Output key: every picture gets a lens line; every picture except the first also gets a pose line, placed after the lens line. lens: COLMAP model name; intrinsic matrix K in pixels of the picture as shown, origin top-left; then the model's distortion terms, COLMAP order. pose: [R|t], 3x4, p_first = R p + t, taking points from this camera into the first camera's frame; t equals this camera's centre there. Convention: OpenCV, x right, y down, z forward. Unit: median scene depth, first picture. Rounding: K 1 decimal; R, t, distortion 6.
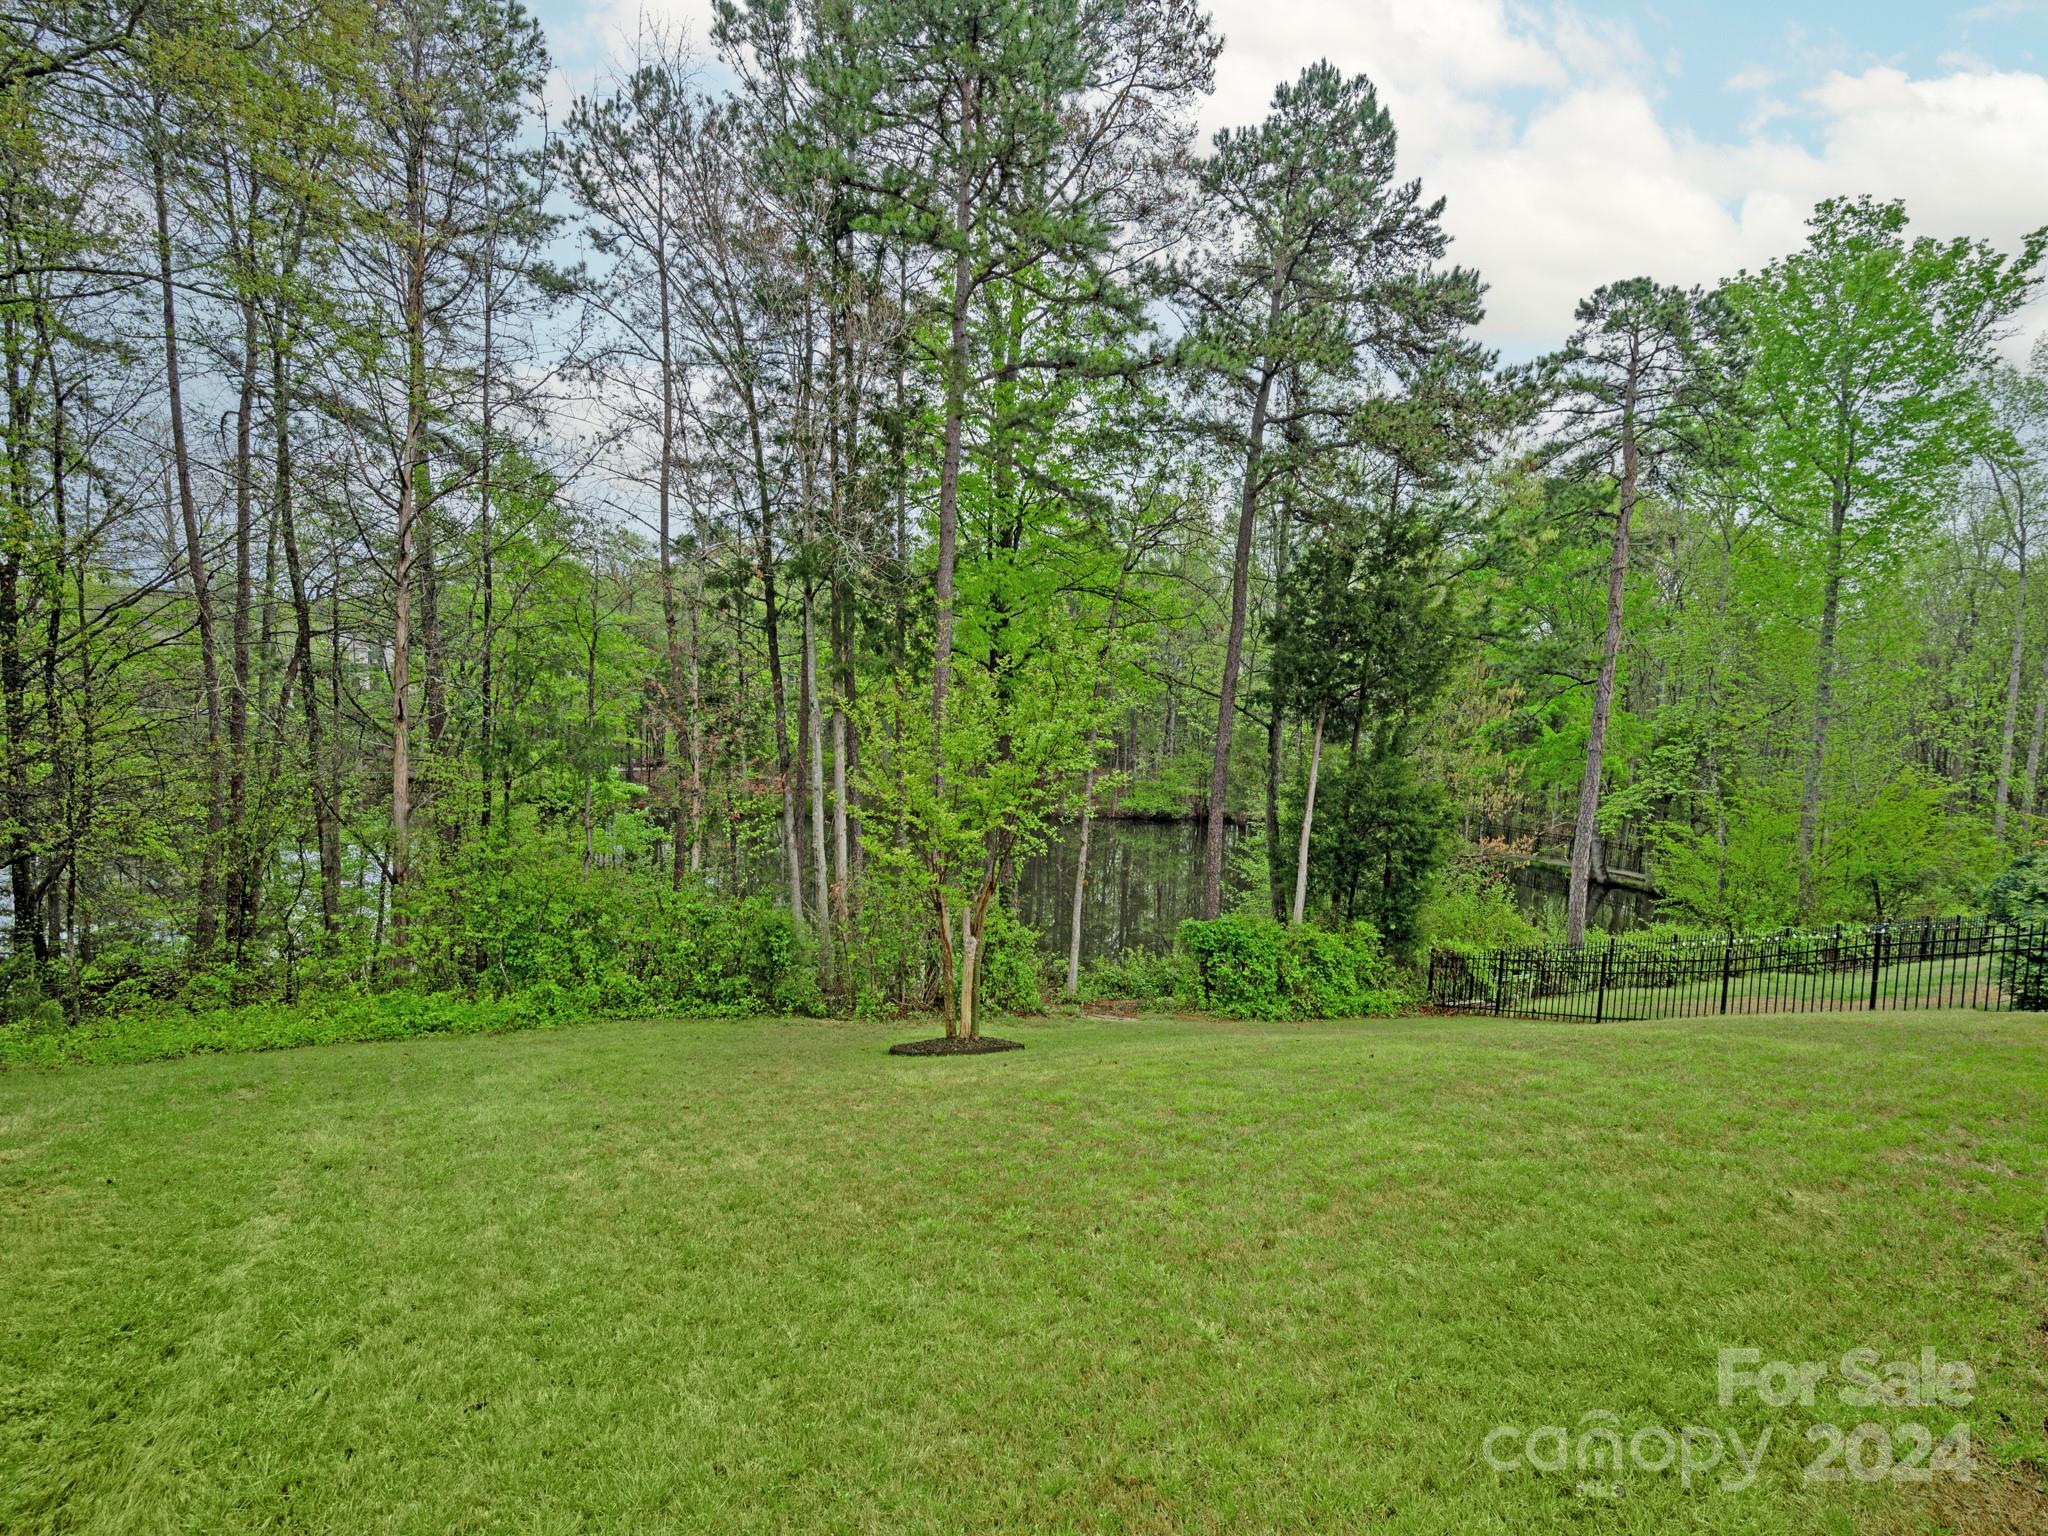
lens RADIAL K [[948.7, 0, 1028.1], [0, 948.7, 809.7], [0, 0, 1]] dist [0.001220, -0.009557]
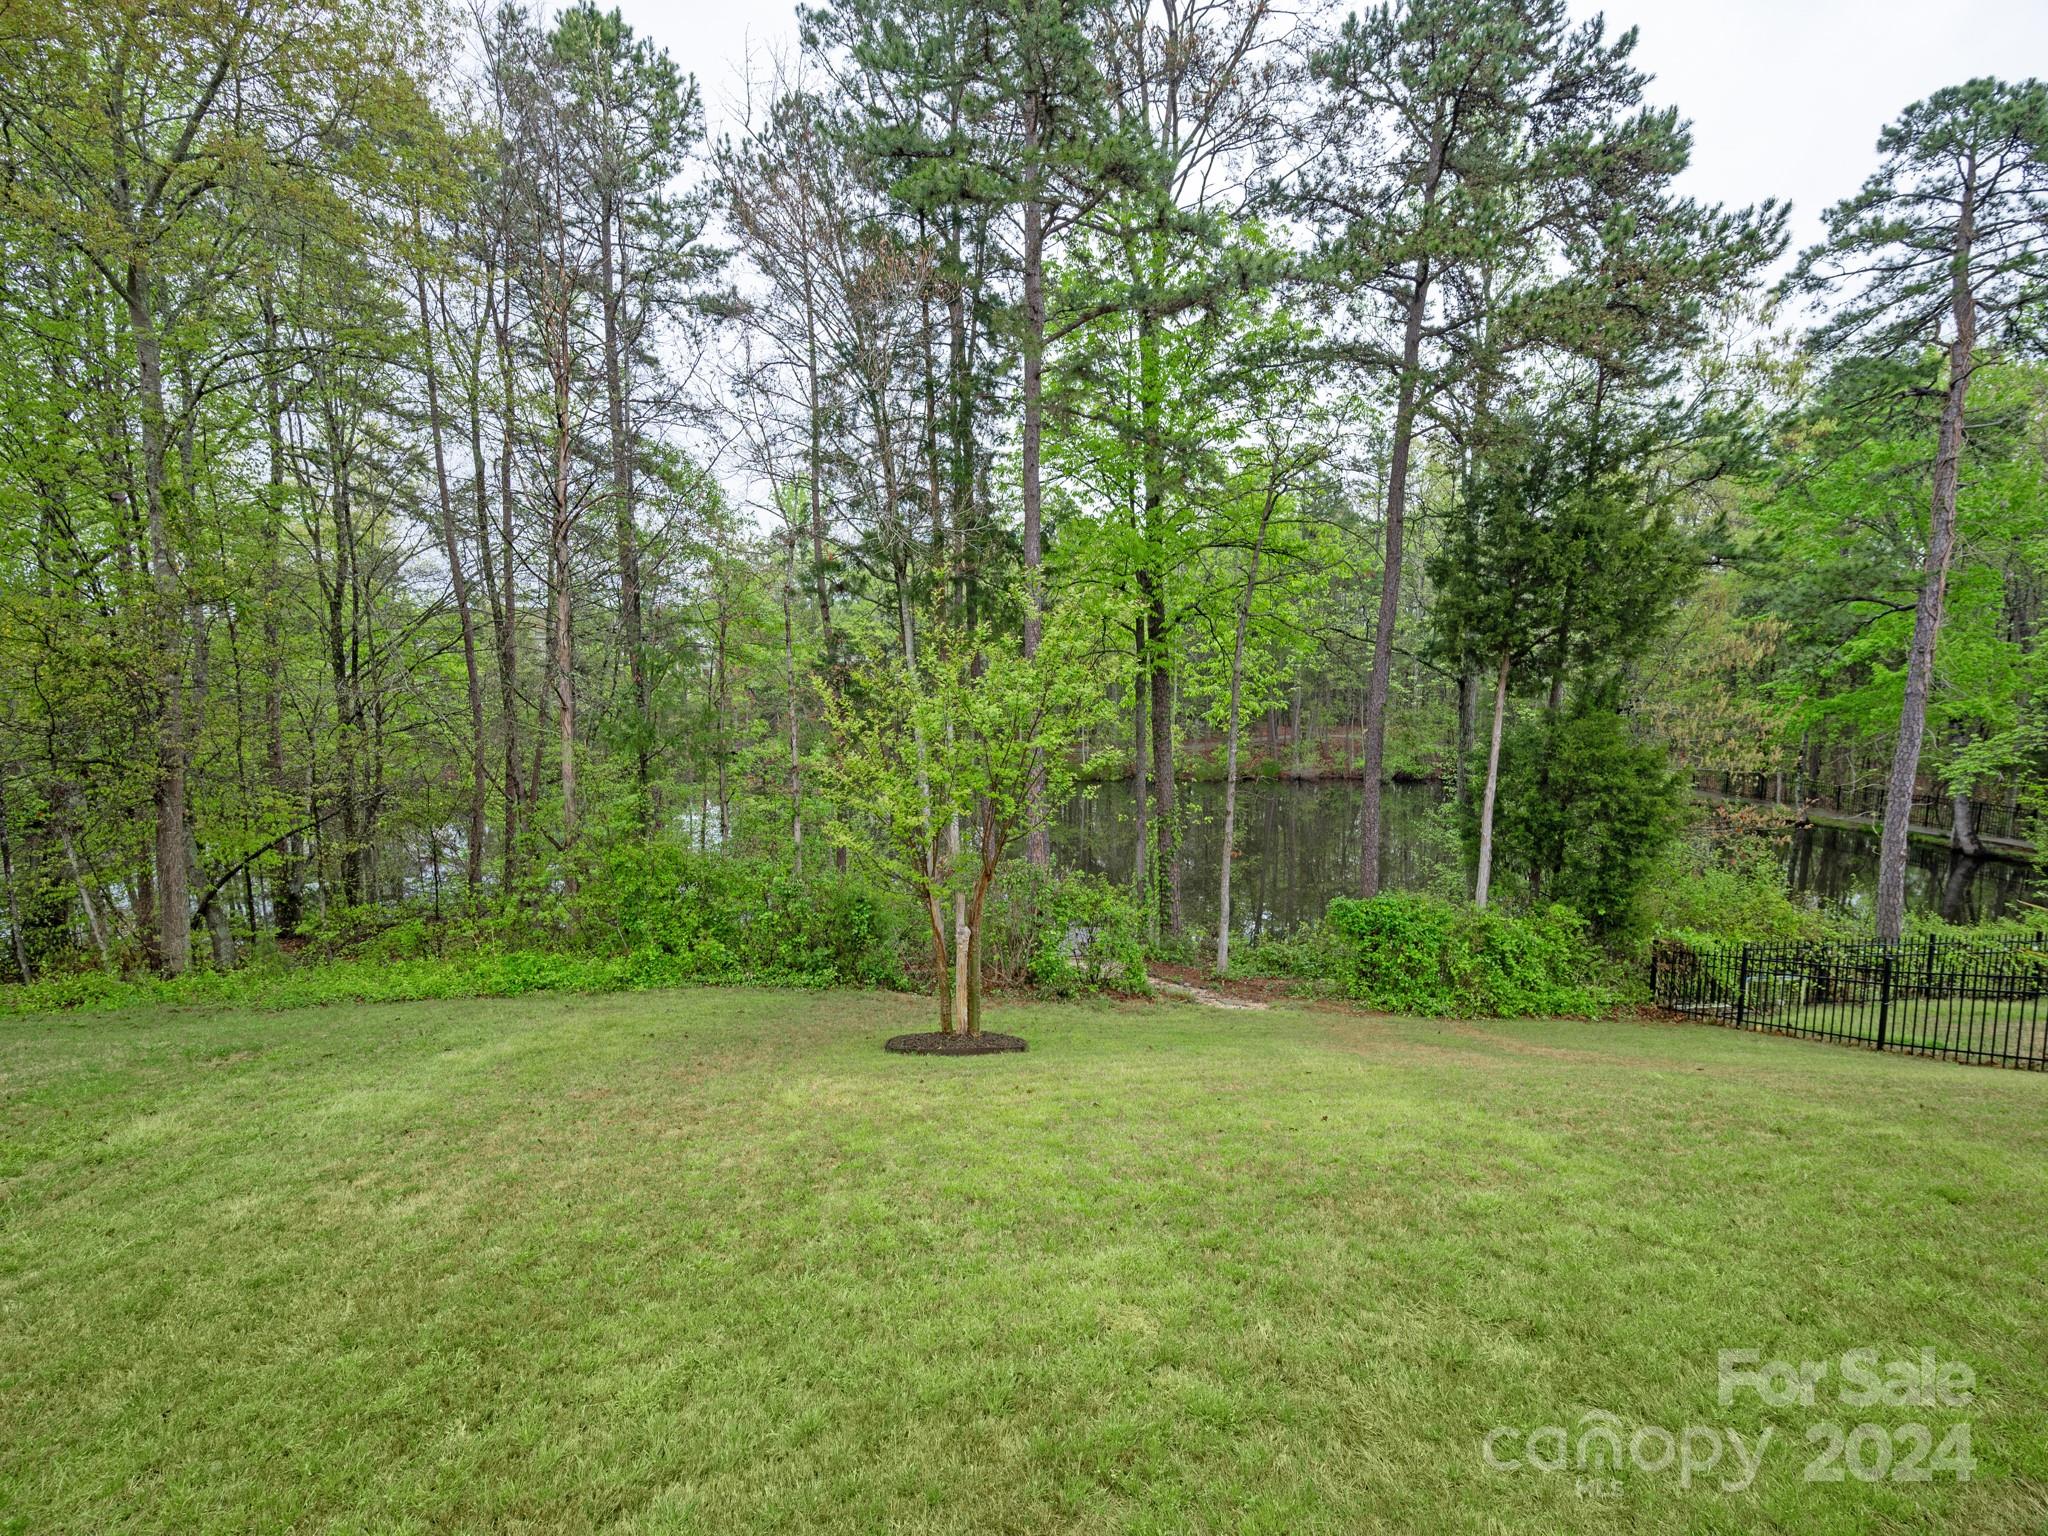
lens RADIAL K [[895.4, 0, 1023.0], [0, 895.4, 774.8], [0, 0, 1]] dist [-0.007017, 0.000212]
pose [[0.956040, -0.011780, -0.293000, 0.131468], [0.013433, 0.999903, 0.003628, -0.009130], [0.292929, -0.007405, 0.956106, 0.091290]]
